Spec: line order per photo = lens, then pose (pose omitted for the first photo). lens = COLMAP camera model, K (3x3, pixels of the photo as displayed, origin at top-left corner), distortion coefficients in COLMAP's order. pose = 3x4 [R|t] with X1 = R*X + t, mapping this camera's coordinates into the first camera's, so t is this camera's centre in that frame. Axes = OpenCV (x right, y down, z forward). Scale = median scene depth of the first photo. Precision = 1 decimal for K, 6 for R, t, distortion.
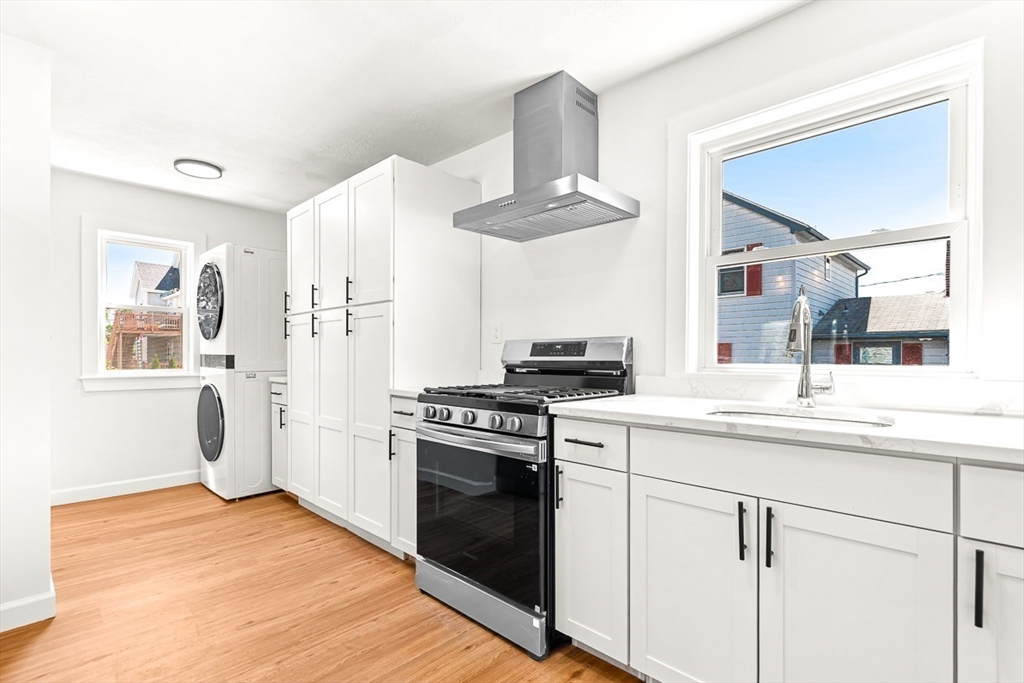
lens RADIAL K [[477.6, 0, 506.3], [0, 477.6, 353.6], [0, 0, 1]] dist [-0.000710, -0.000071]
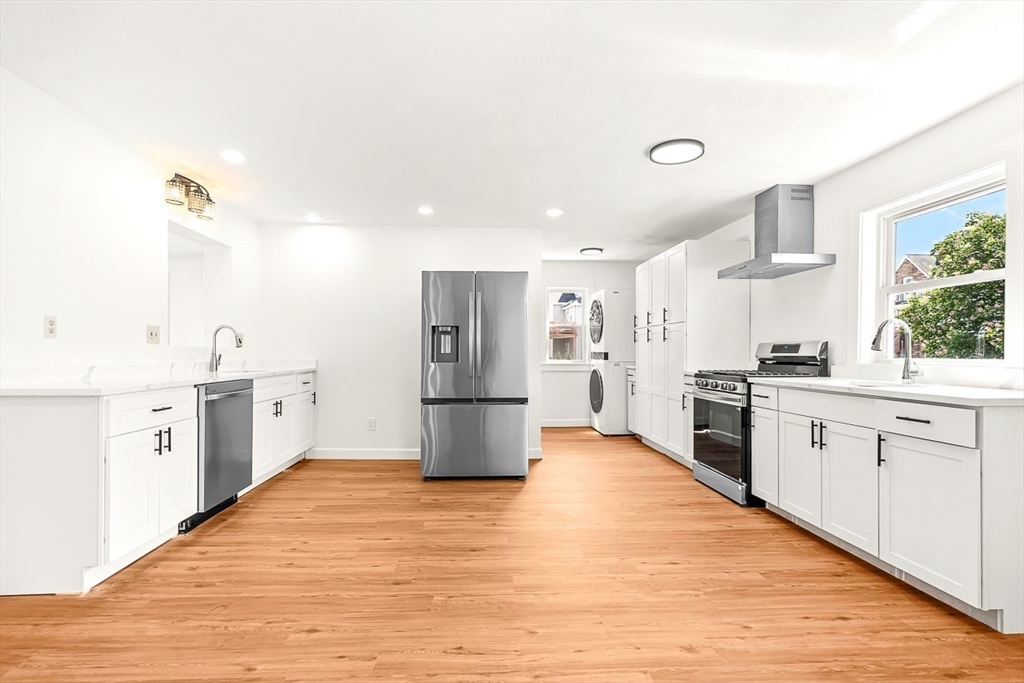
lens RADIAL K [[477.6, 0, 506.3], [0, 477.6, 353.6], [0, 0, 1]] dist [-0.000710, -0.000071]
pose [[0.740394, 0.003371, -0.672164, 0.464566], [-0.000715, 0.999991, 0.004227, 0.000891], [0.672172, -0.002649, 0.740390, -0.769283]]
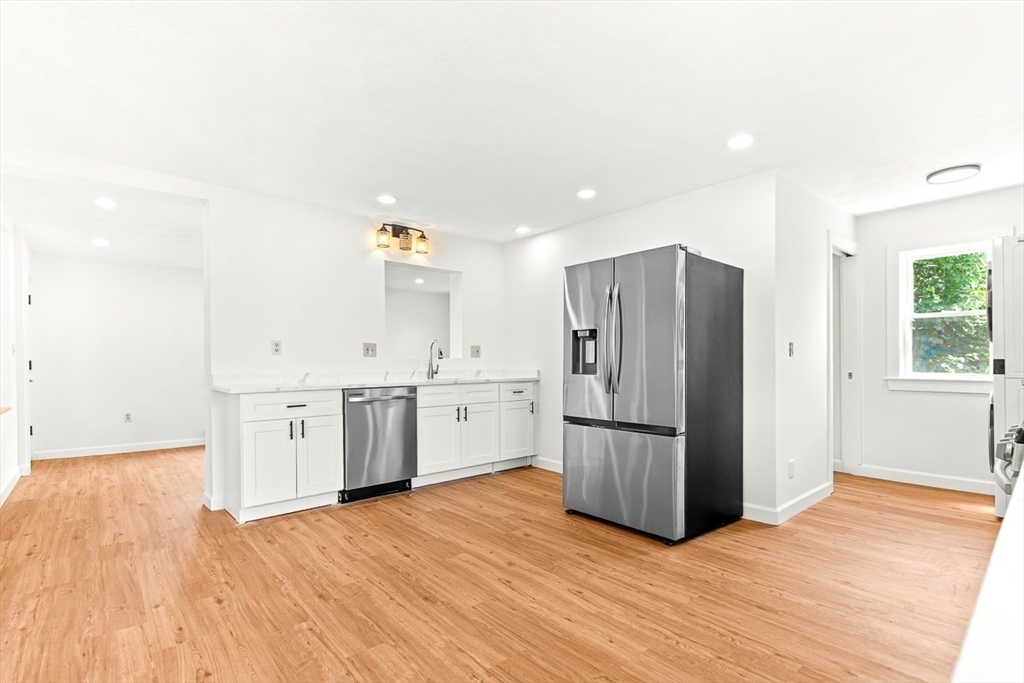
lens RADIAL K [[487.9, 0, 511.8], [0, 487.9, 363.7], [0, 0, 1]] dist [-0.000485, 0.000001]
pose [[-0.075474, 0.005585, -0.997132, 0.595126], [0.007944, 0.999956, 0.004999, -0.000372], [0.997116, -0.007544, -0.075515, 0.202805]]
